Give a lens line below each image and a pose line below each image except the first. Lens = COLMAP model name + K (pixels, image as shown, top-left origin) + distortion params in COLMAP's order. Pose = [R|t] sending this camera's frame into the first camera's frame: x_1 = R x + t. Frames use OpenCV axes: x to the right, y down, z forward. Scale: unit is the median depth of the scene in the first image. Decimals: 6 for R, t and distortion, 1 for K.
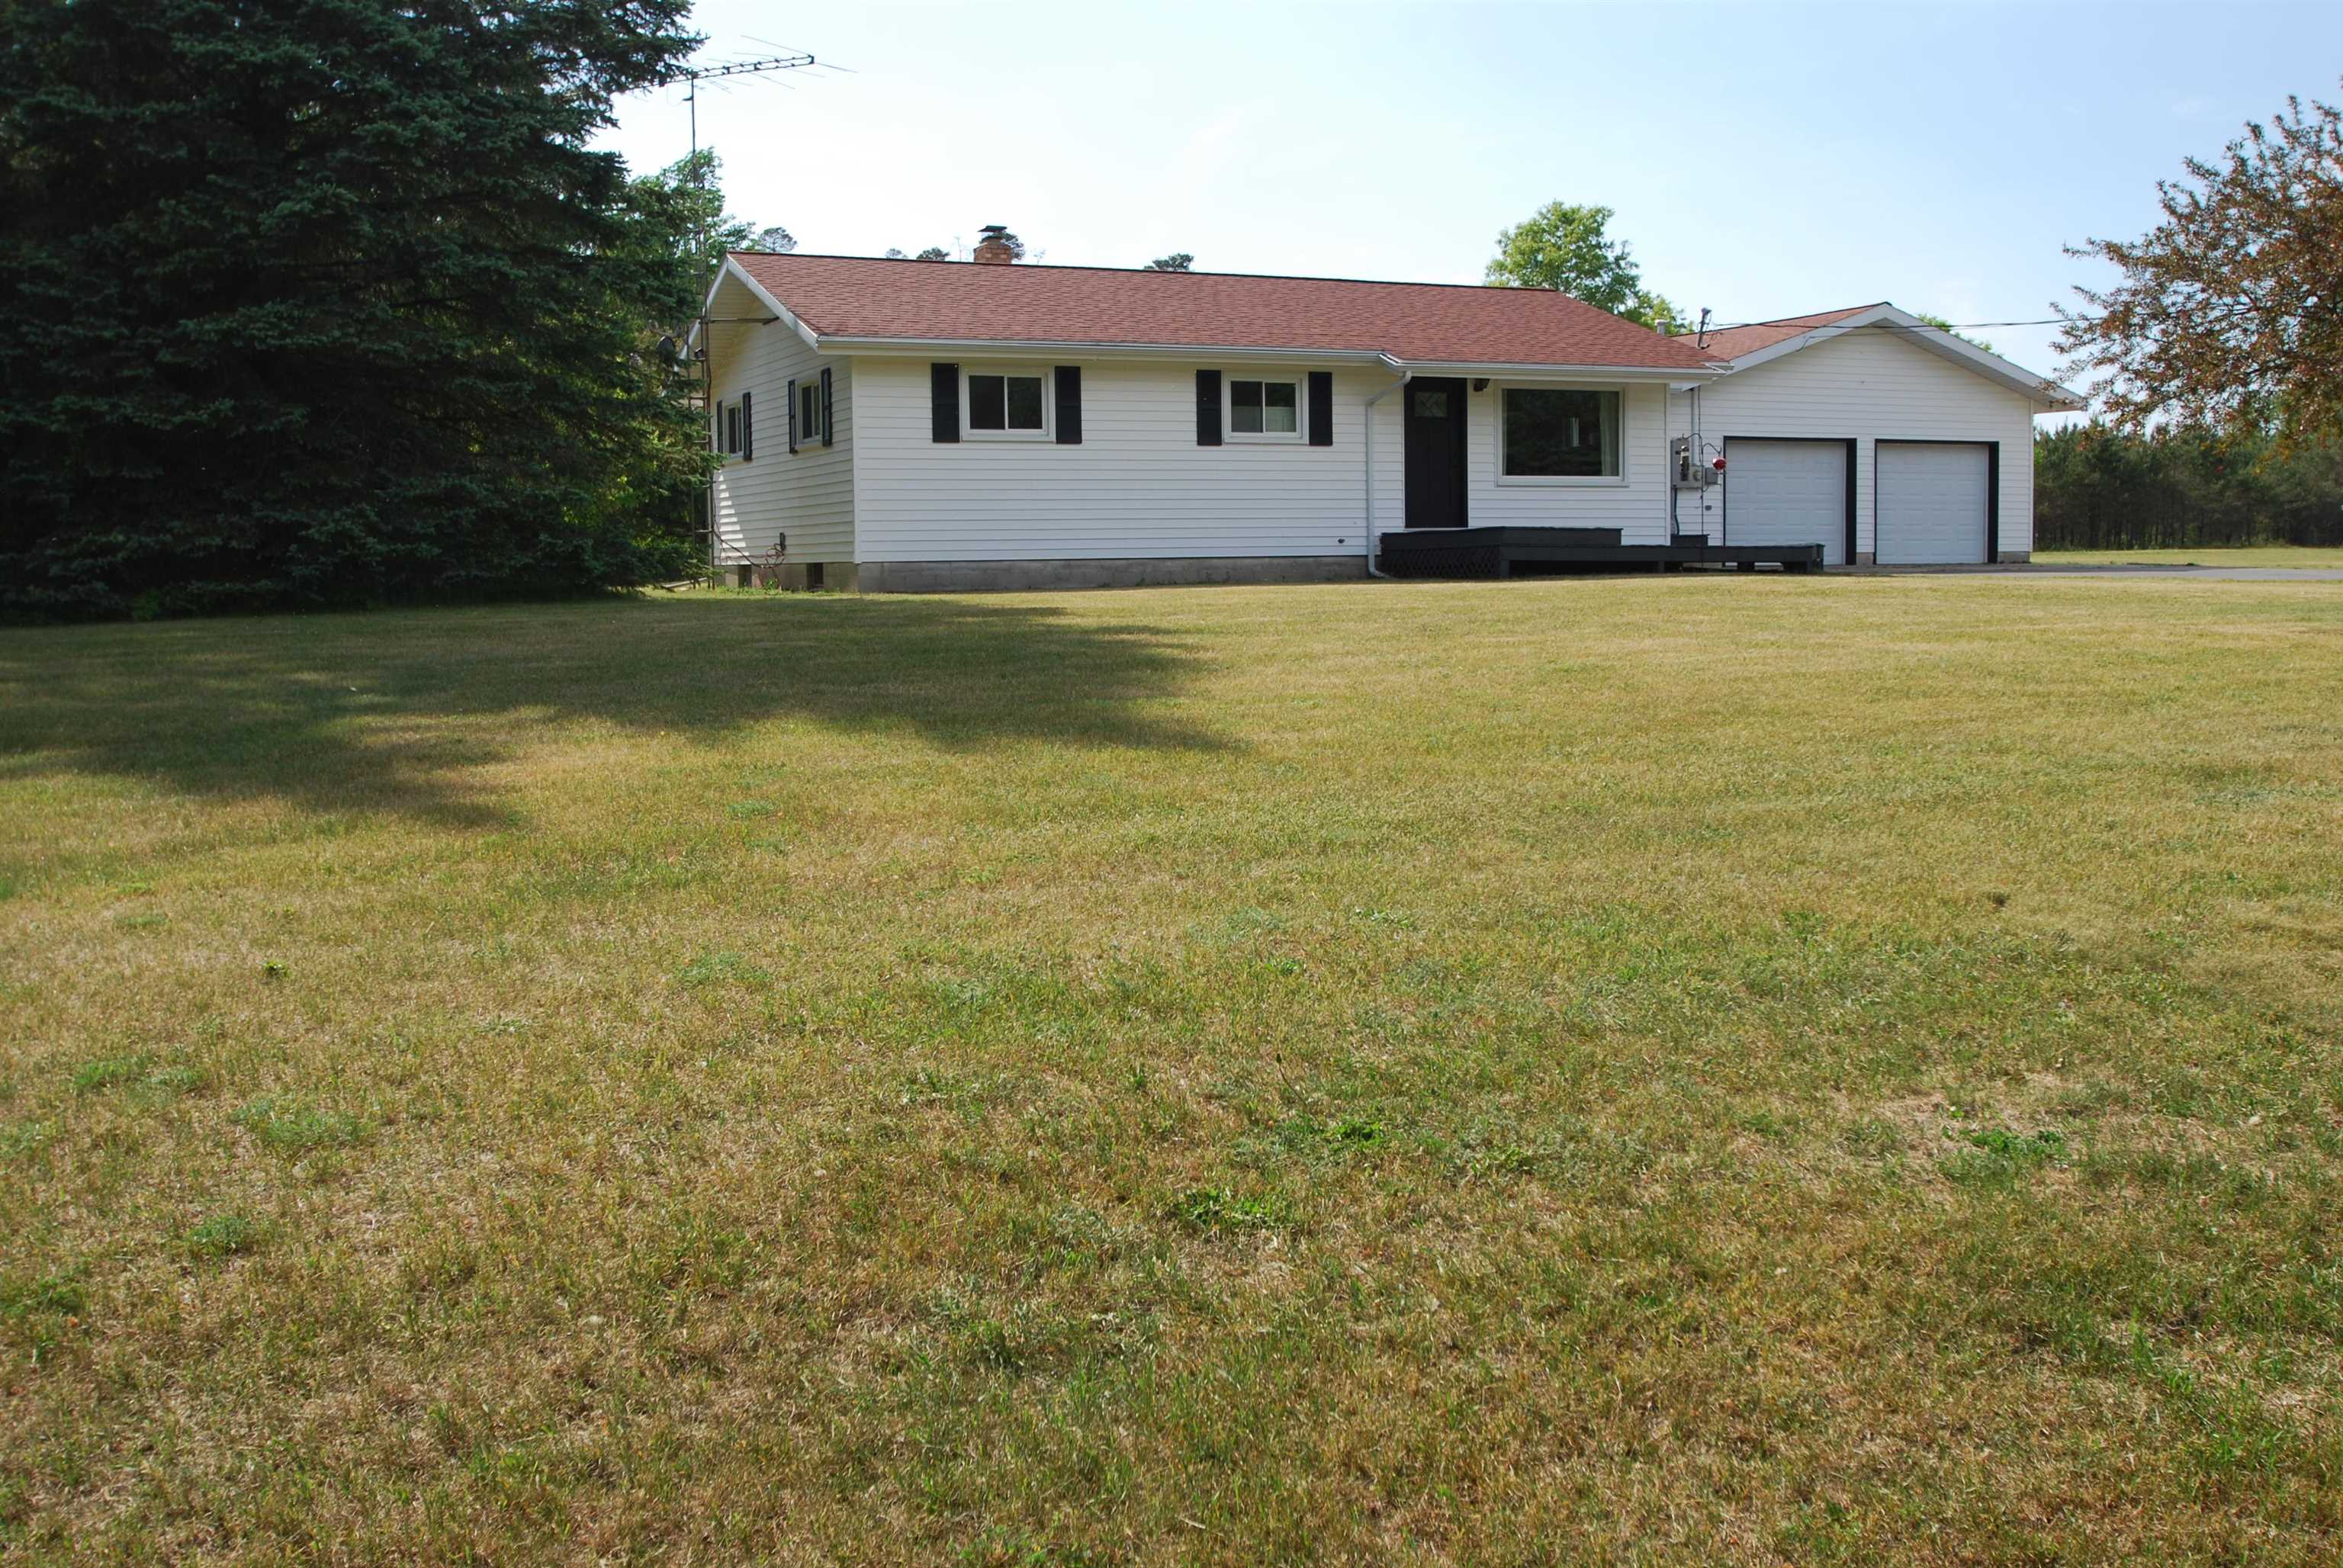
lens RADIAL K [[2323.1, 0, 1171.5], [0, 2323.1, 784.0], [0, 0, 1]] dist [-0.056673, 0.000723]
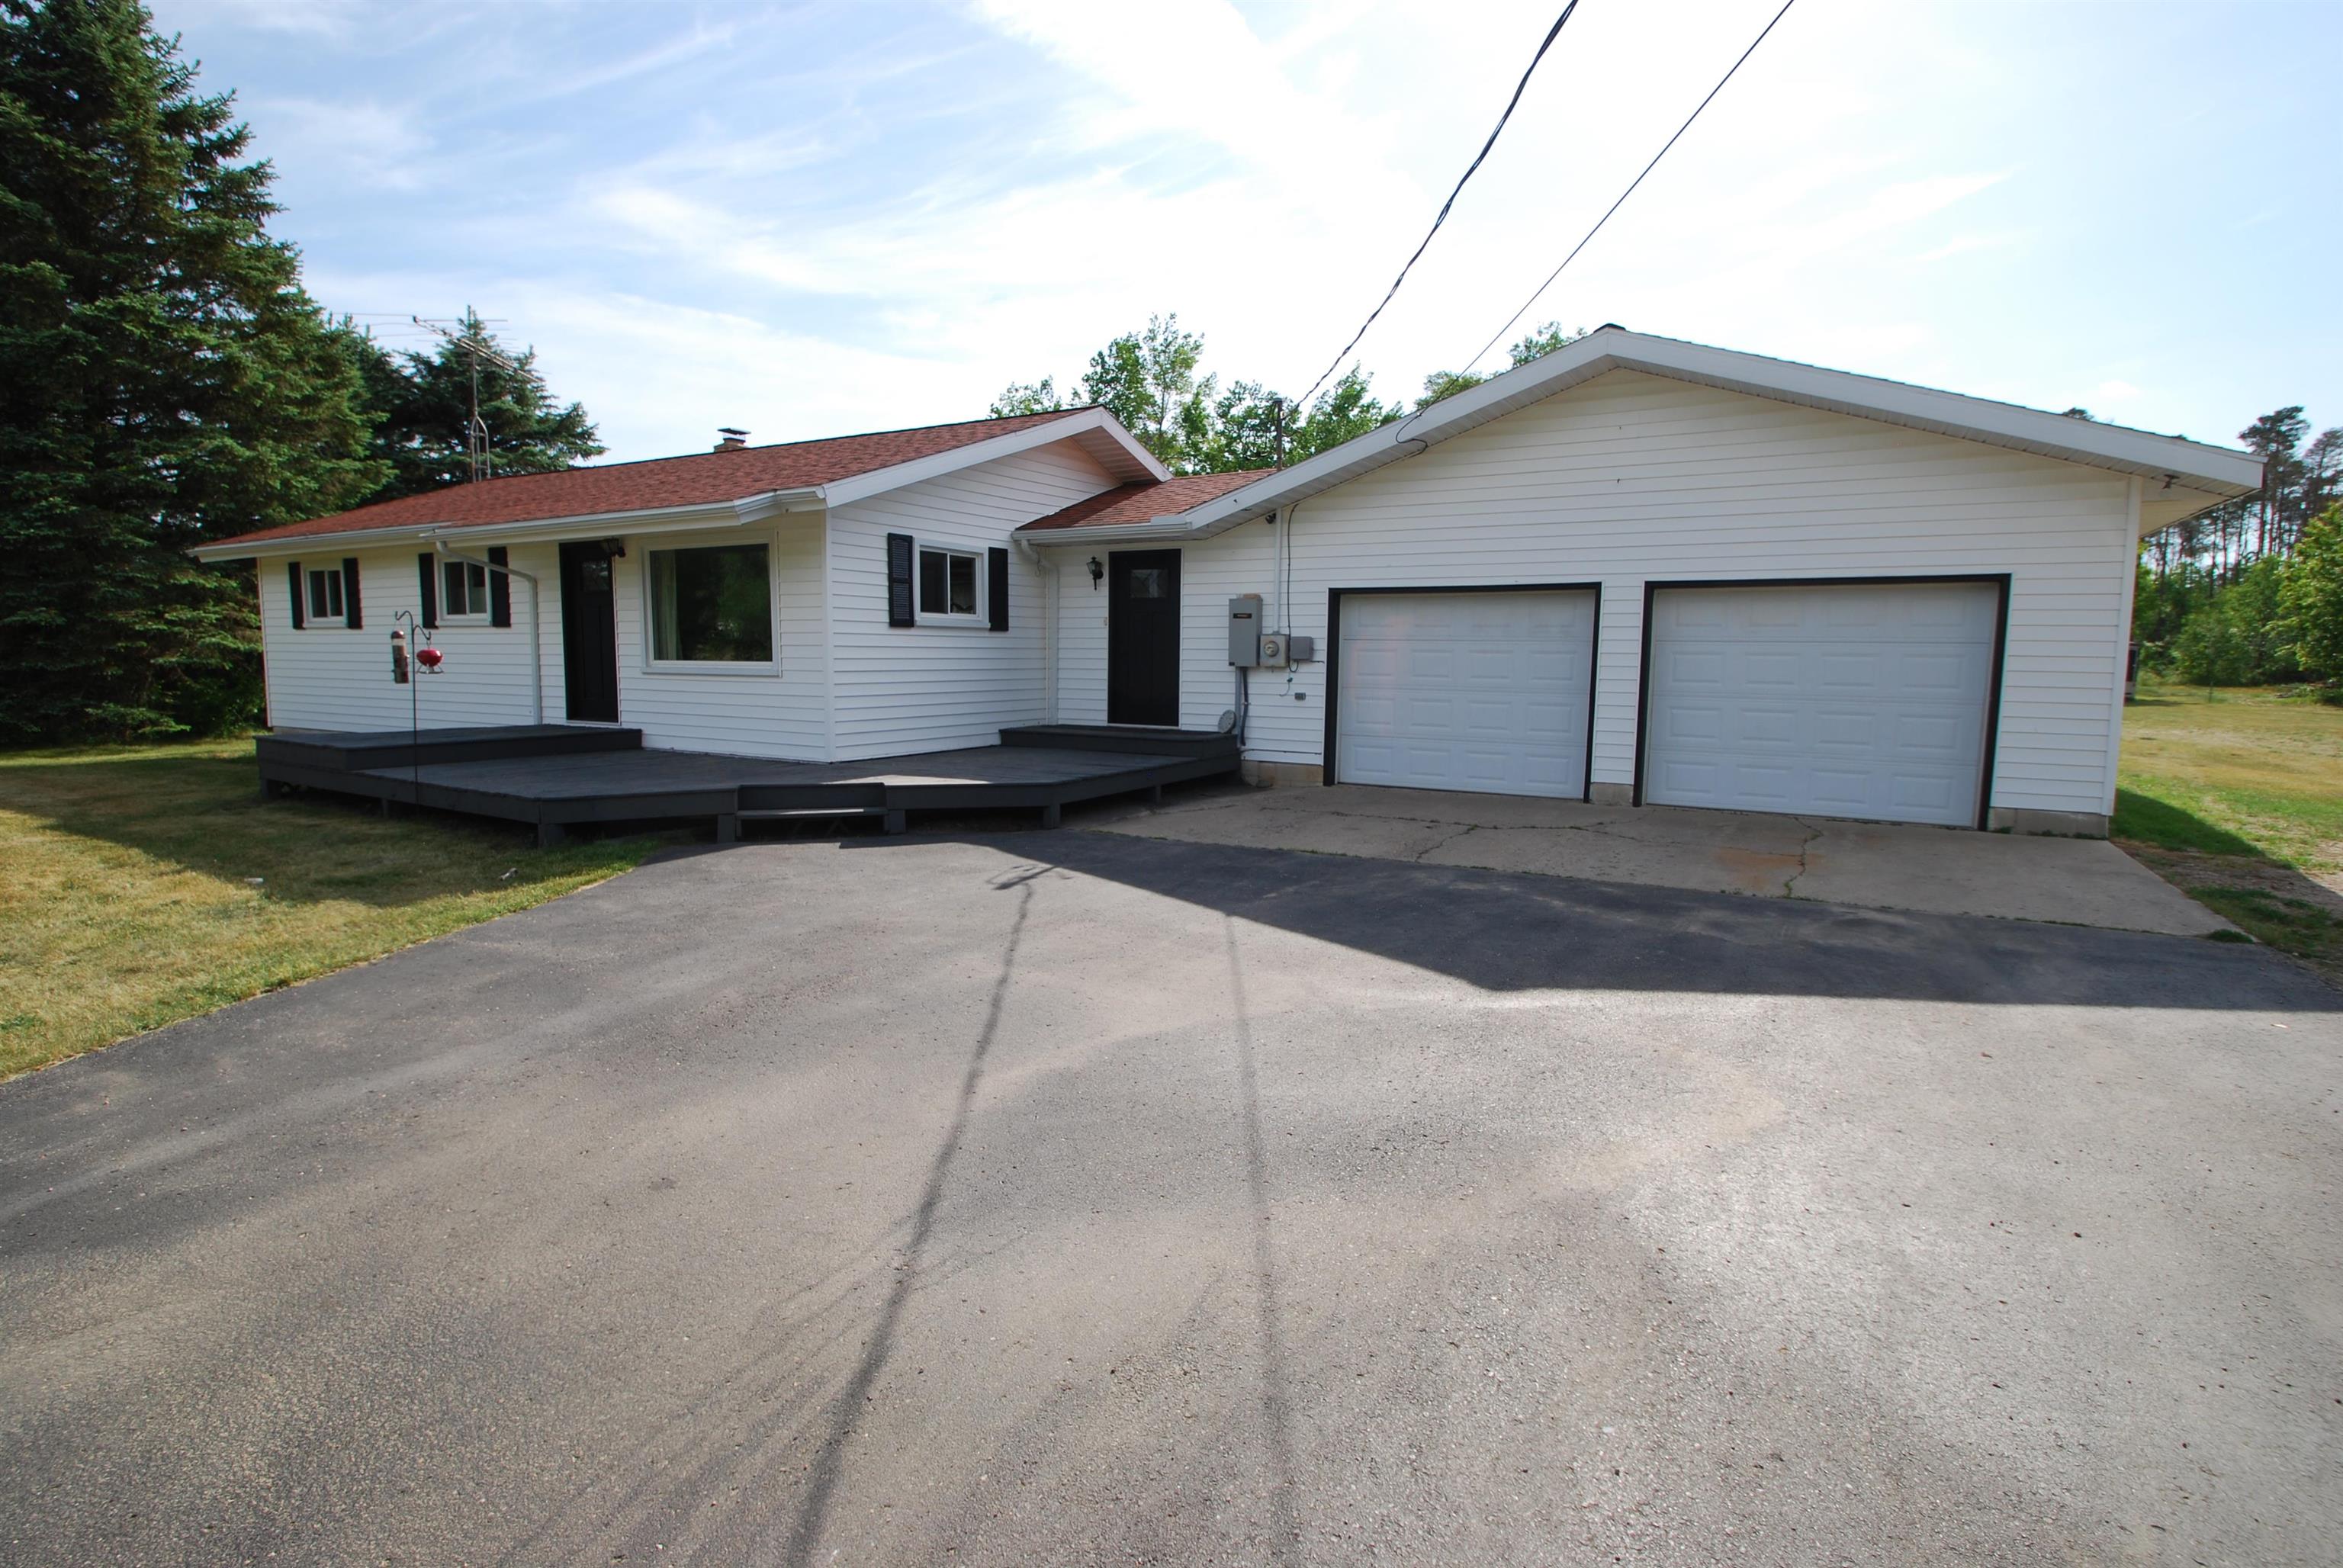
lens RADIAL K [[1149.7, 0, 1171.5], [0, 1149.7, 784.0], [0, 0, 1]] dist [-0.016627, -0.000915]
pose [[0.571602, 0.110487, -0.813058, 0.583277], [-0.090569, 0.993334, 0.071313, -0.137500], [0.815517, 0.032875, 0.577798, 0.934571]]
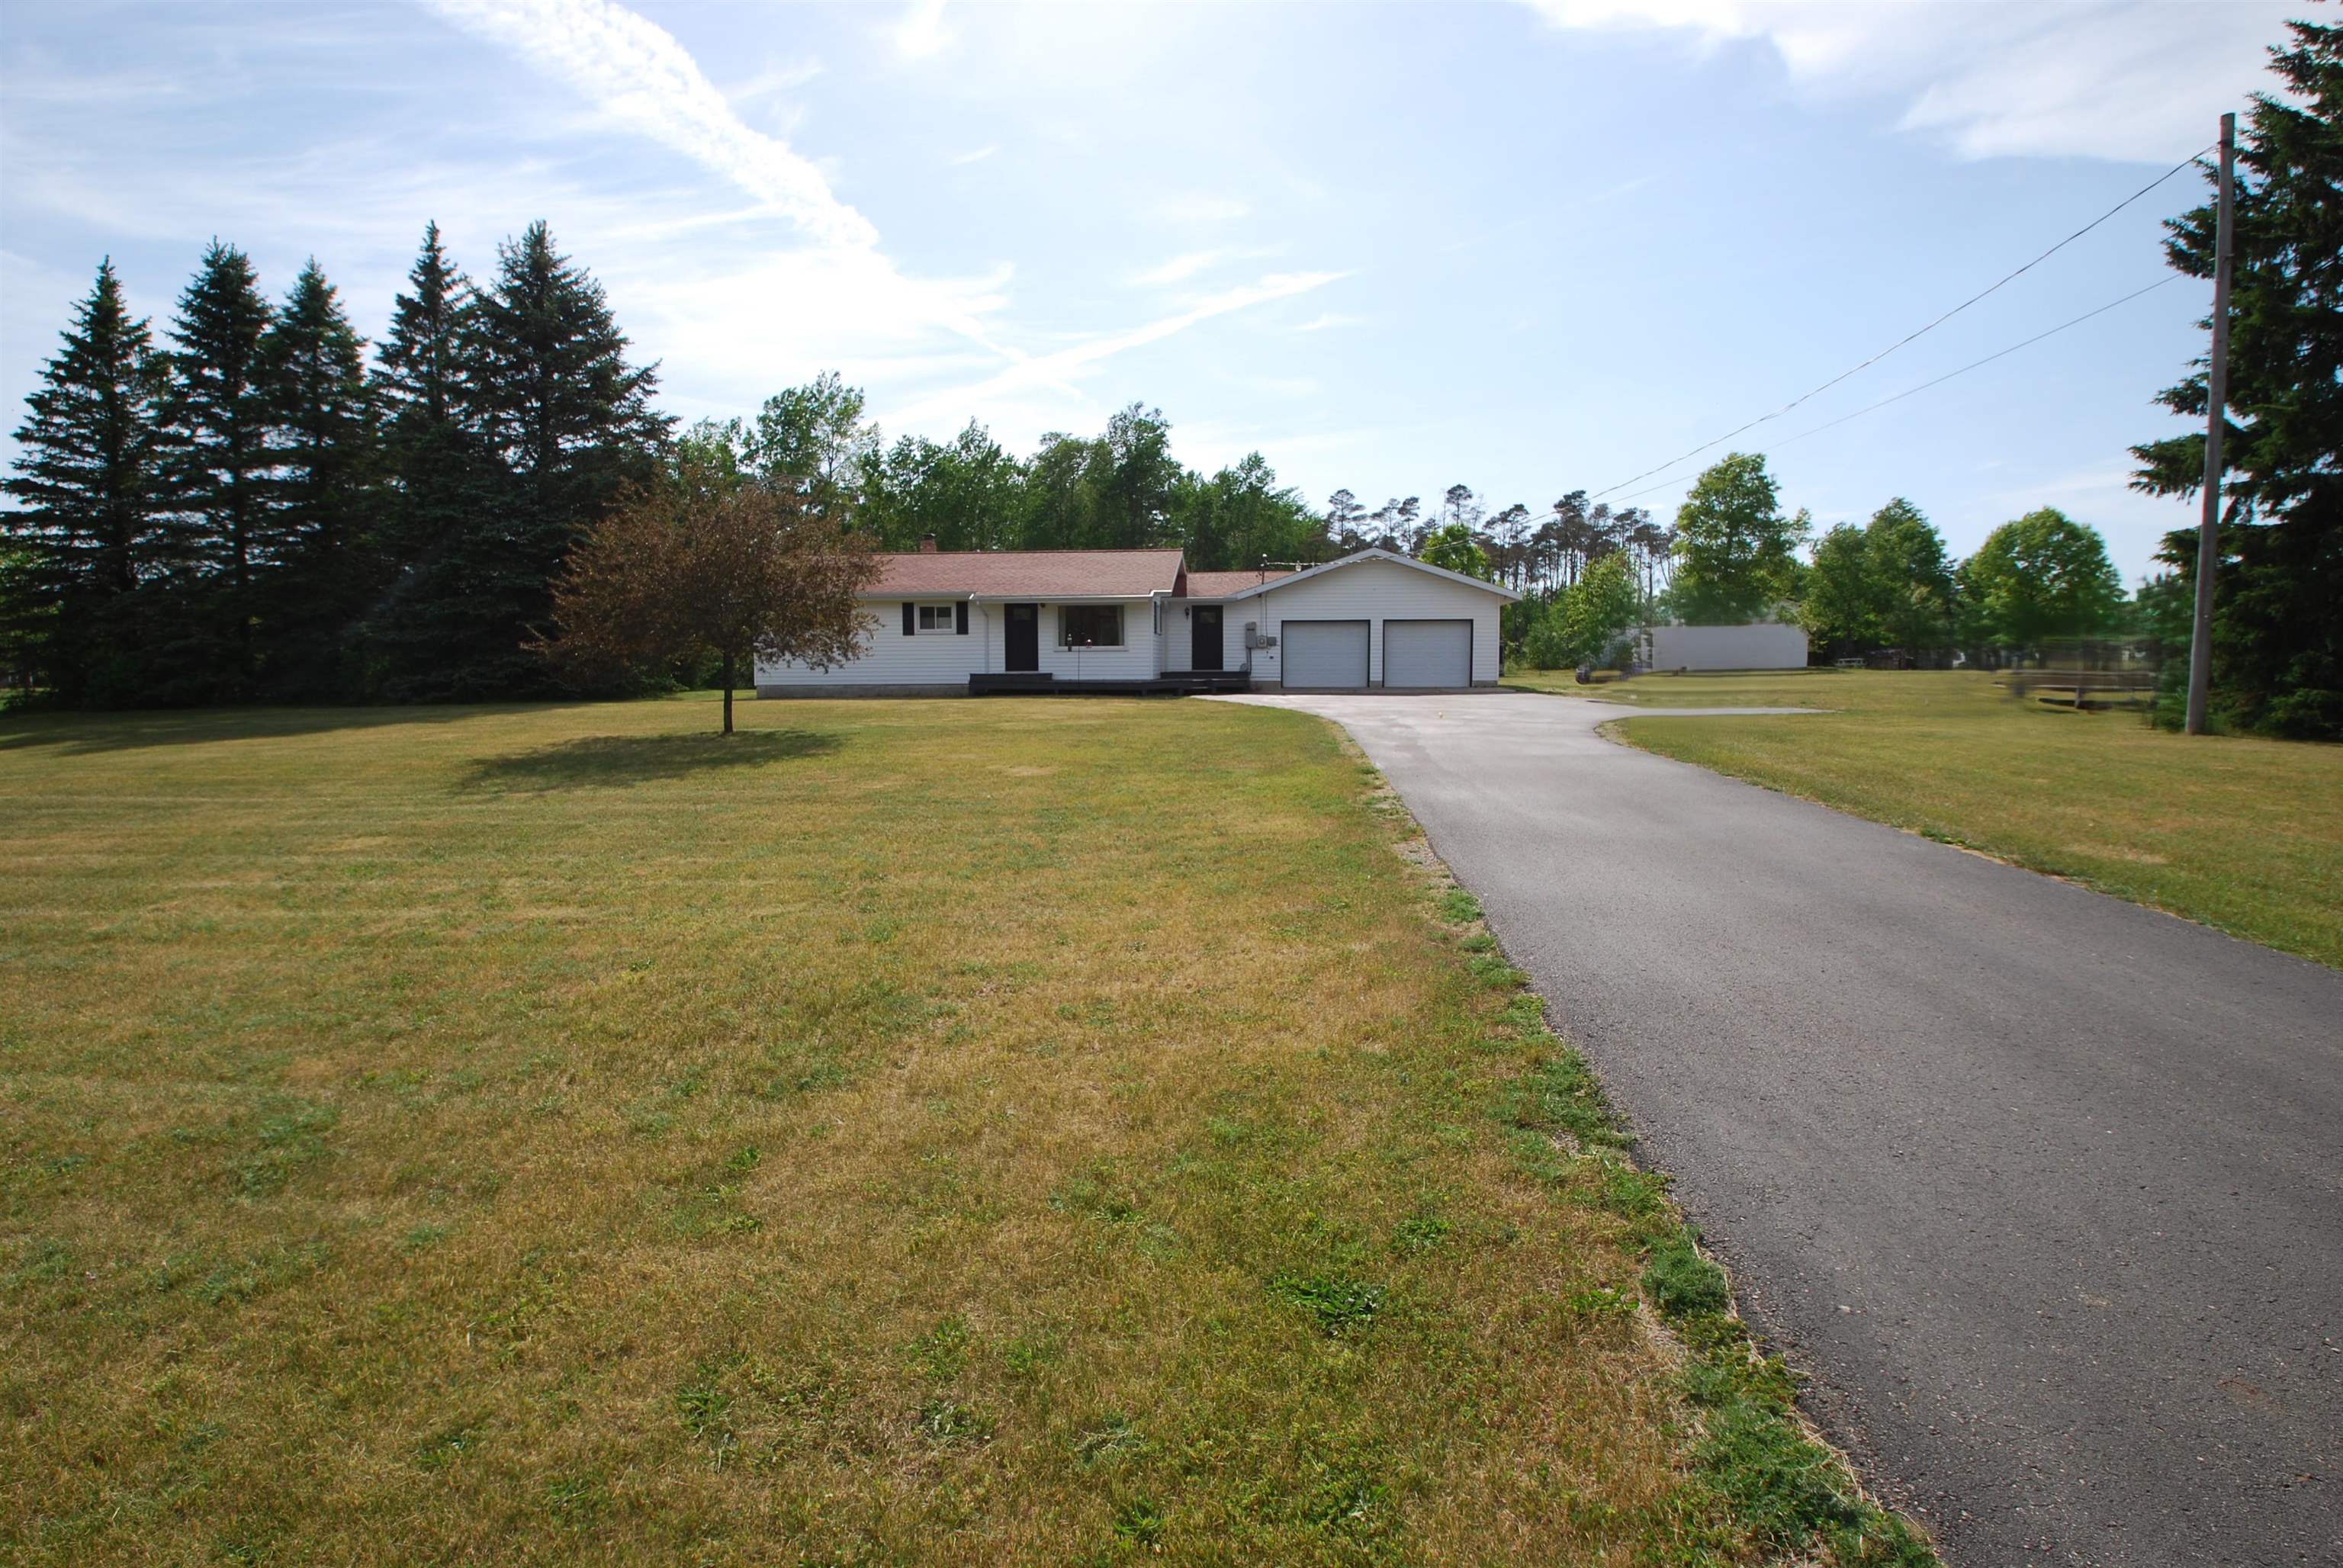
lens RADIAL K [[1278.9, 0, 1171.5], [0, 1278.9, 784.0], [0, 0, 1]] dist [0.000228, -0.000299]
pose [[0.870153, 0.055463, -0.489650, 0.831719], [-0.052617, 0.998423, 0.019586, -0.035634], [0.489964, 0.008722, 0.871699, 0.024839]]
